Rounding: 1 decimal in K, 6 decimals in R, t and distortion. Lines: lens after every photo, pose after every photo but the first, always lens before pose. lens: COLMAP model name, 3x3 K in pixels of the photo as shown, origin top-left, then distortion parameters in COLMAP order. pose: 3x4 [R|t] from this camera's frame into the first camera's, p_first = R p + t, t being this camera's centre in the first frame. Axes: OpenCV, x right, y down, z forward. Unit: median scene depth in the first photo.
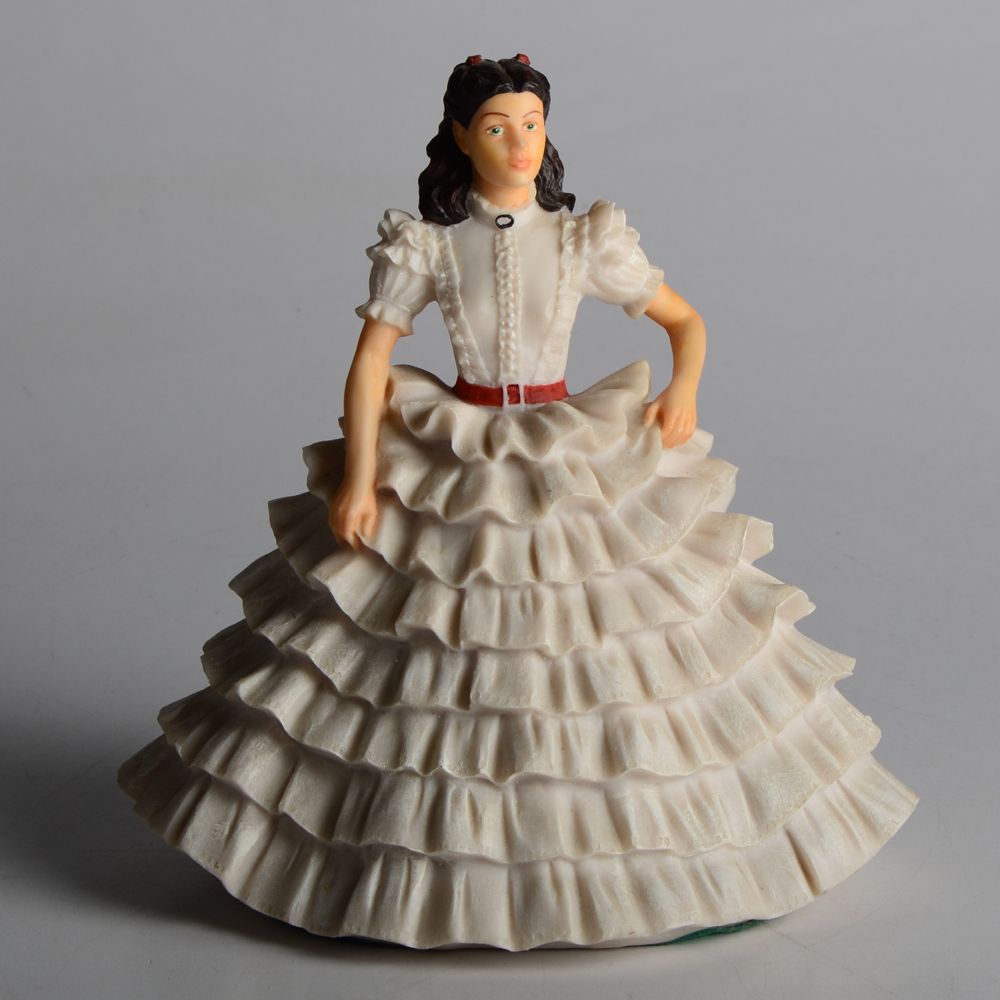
lens RADIAL K [[2511.8, 0, 500.0], [0, 2511.8, 500.0], [0, 0, 1]] dist [-0.049849, -0.114384]
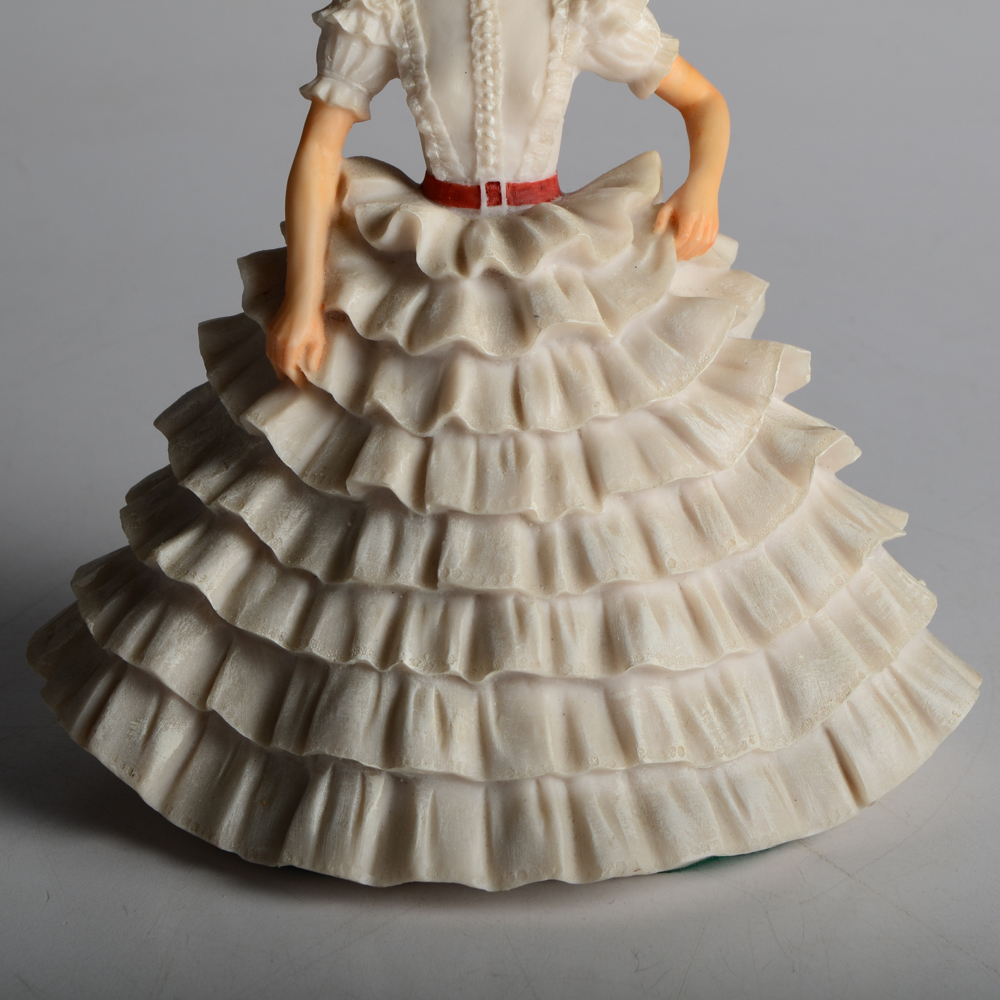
lens RADIAL K [[2511.8, 0, 500.0], [0, 2511.8, 500.0], [0, 0, 1]] dist [-0.049849, -0.114384]
pose [[0.999997, -0.001389, -0.001773, 0.008978], [0.001542, 0.995969, 0.089689, -0.016658], [0.001641, -0.089692, 0.995968, 0.187259]]
